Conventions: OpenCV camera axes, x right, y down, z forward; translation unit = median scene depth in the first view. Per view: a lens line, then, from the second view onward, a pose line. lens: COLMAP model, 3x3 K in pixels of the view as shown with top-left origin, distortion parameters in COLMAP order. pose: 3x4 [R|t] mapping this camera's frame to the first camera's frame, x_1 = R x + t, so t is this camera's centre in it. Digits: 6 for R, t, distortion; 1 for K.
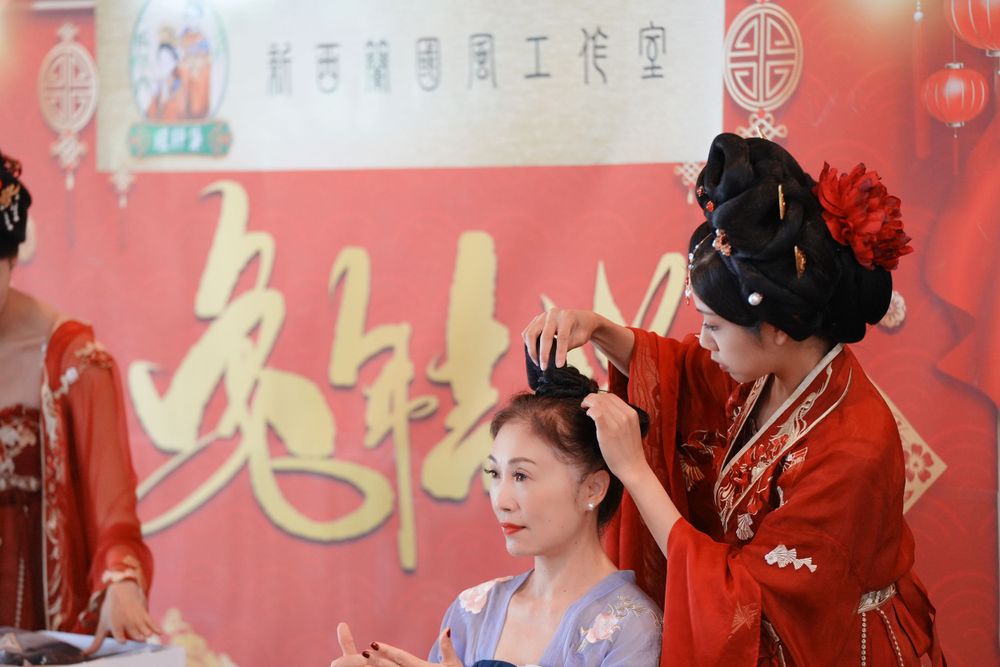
lens RADIAL K [[3559.5, 0, 500.0], [0, 3559.5, 333.5], [0, 0, 1]] dist [1.209419, 2.877529]
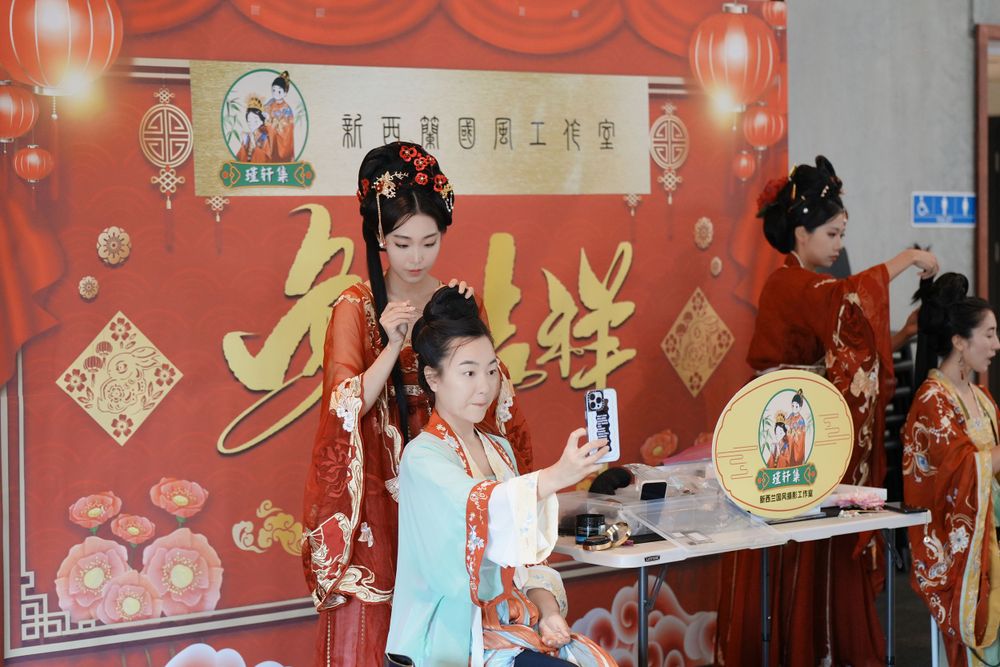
lens RADIAL K [[2348.4, 0, 500.0], [0, 2348.4, 333.5], [0, 0, 1]] dist [0.083614, -0.155699]
pose [[0.070843, -0.038155, 0.996758, -1.108275], [0.053578, 0.997971, 0.034393, -0.018990], [-0.996048, 0.050968, 0.072743, 0.908759]]
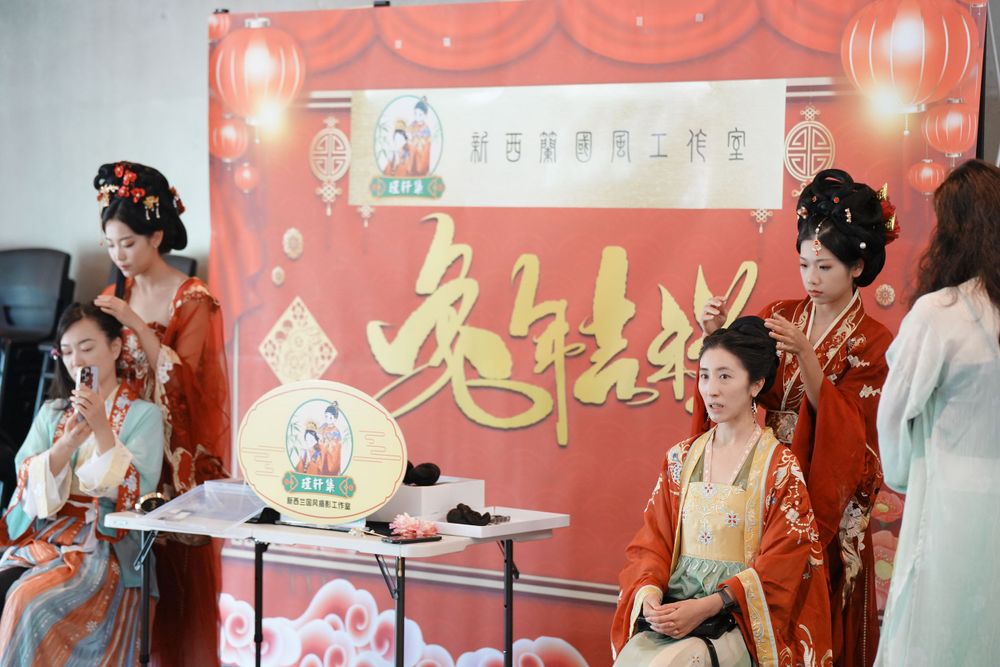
lens RADIAL K [[2776.1, 0, 500.0], [0, 2776.1, 333.5], [0, 0, 1]] dist [0.328870, 0.367635]
pose [[0.991959, 0.018354, 0.125222, -0.222034], [-0.018681, 0.999824, 0.001439, 0.011929], [-0.125173, -0.003767, 0.992128, -0.299215]]
